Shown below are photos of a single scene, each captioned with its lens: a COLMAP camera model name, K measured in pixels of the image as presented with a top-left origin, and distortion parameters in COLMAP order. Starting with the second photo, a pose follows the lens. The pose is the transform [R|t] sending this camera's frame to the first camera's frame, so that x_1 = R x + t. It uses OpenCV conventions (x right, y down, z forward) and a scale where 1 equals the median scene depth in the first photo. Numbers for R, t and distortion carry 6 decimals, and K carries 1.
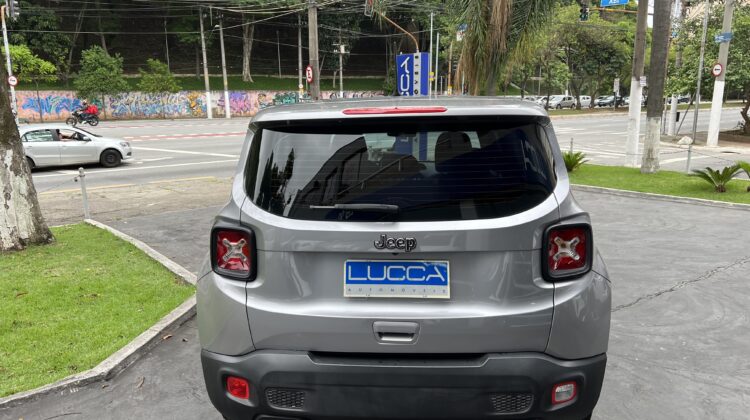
lens RADIAL K [[561.8, 0, 375.3], [0, 561.8, 207.5], [0, 0, 1]] dist [0.008416, -0.007987]
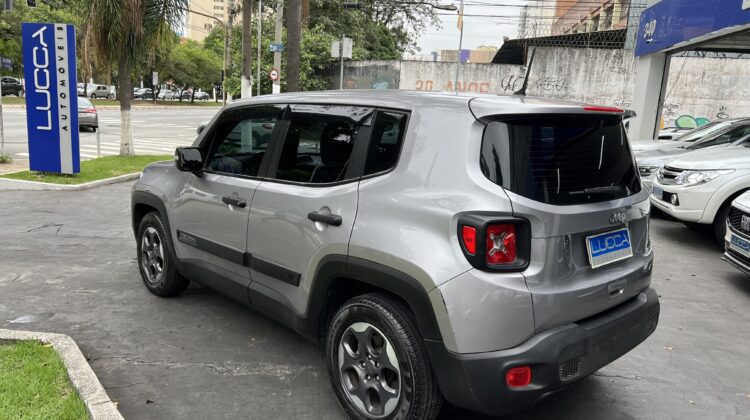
lens RADIAL K [[561.8, 0, 375.6], [0, 561.8, 212.6], [0, 0, 1]] dist [0.008416, -0.007987]
pose [[0.689149, -0.080844, 0.720096, -0.109728], [0.065367, 0.996641, 0.049334, -0.003956], [-0.721666, 0.013072, 0.692118, 0.047027]]
